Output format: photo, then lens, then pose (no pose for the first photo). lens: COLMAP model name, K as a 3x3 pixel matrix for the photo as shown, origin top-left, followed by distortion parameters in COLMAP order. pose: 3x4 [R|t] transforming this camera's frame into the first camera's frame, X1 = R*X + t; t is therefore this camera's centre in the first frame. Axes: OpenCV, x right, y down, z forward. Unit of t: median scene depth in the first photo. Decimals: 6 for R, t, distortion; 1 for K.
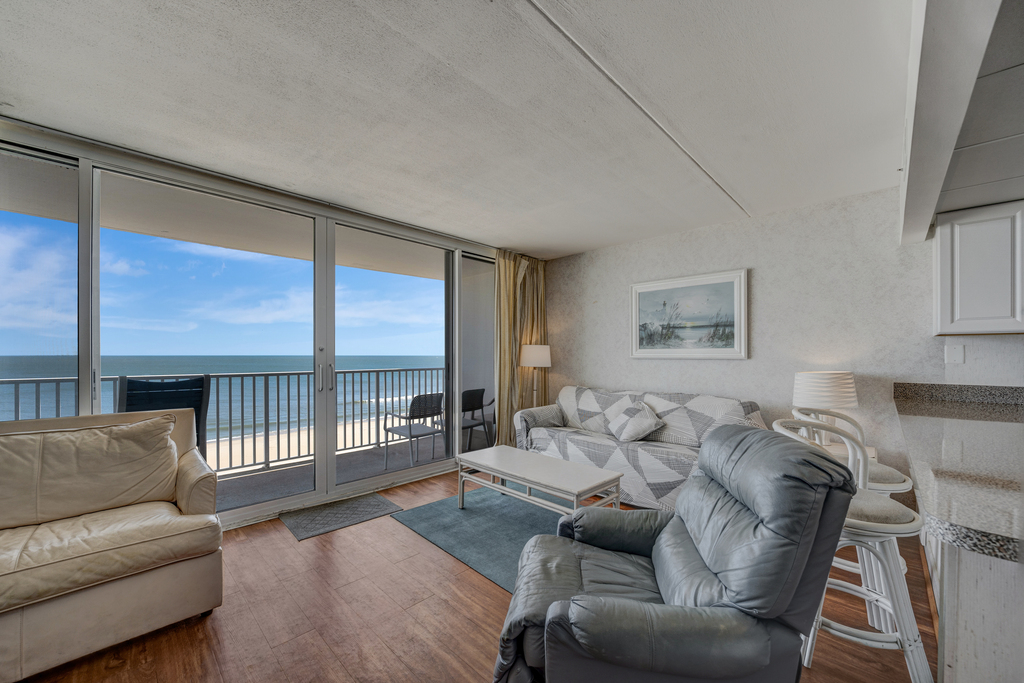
lens RADIAL K [[390.0, 0, 502.5], [0, 390.0, 355.4], [0, 0, 1]] dist [-0.014018, 0.000470]
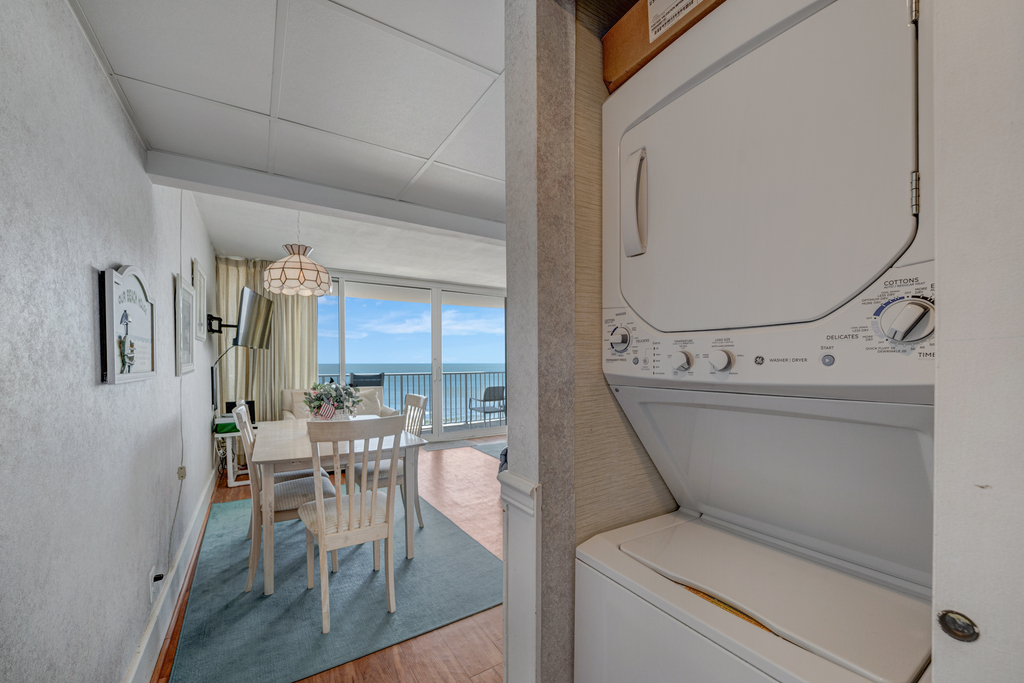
lens RADIAL K [[394.3, 0, 503.2], [0, 394.3, 367.5], [0, 0, 1]] dist [-0.012881, 0.000141]
pose [[0.974343, -0.001023, -0.225065, 0.248963], [0.003687, 0.999928, 0.011418, 0.003683], [0.225037, -0.011955, 0.974277, -0.692966]]
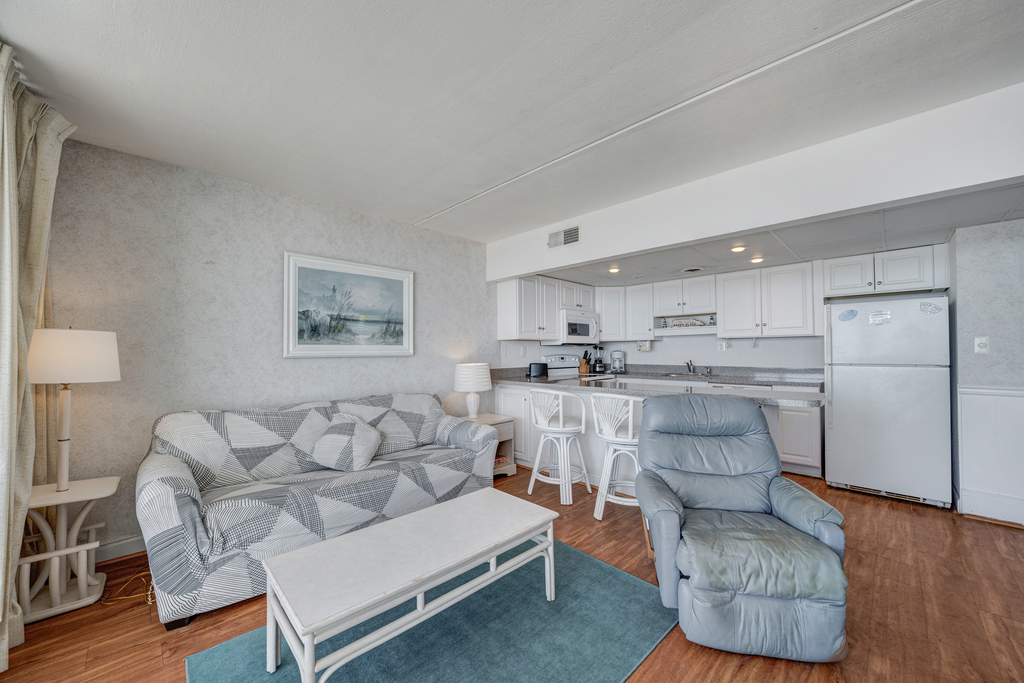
lens RADIAL K [[385.1, 0, 503.7], [0, 385.1, 345.8], [0, 0, 1]] dist [-0.013633, 0.000284]
pose [[0.011447, 0.013888, 0.999838, -0.416093], [0.007361, 0.999875, -0.013972, -0.001500], [-0.999907, 0.007520, 0.011344, 0.709497]]
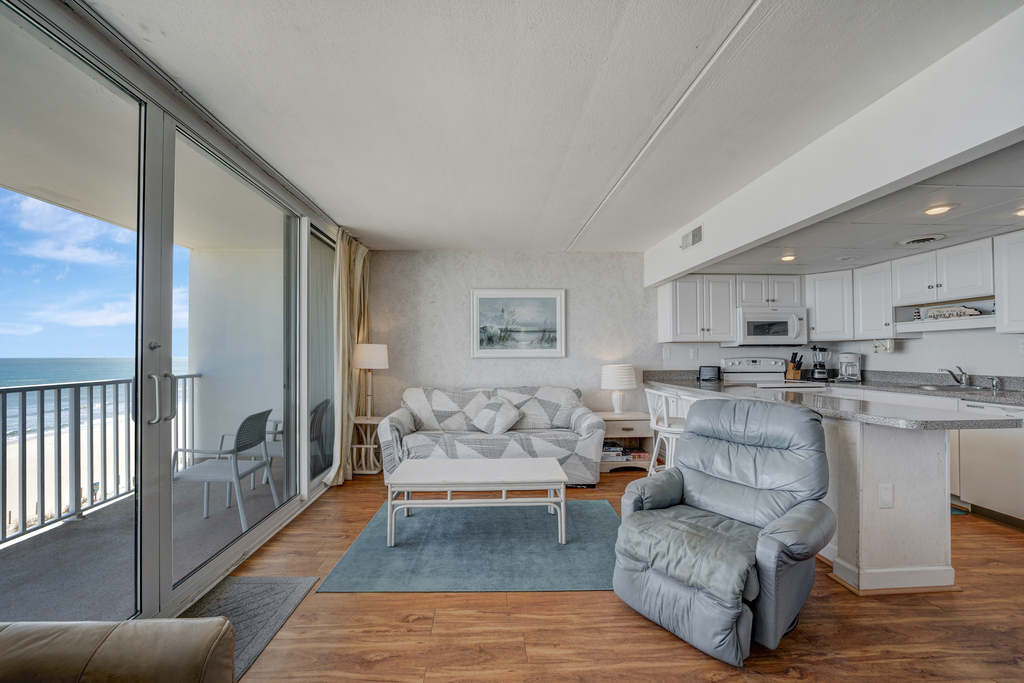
lens RADIAL K [[386.3, 0, 502.3], [0, 386.3, 350.5], [0, 0, 1]] dist [-0.014807, 0.000335]
pose [[0.677398, 0.003405, 0.735608, -0.472014], [0.006849, 0.999917, -0.010935, -0.000953], [-0.735584, 0.012446, 0.677319, 0.252286]]
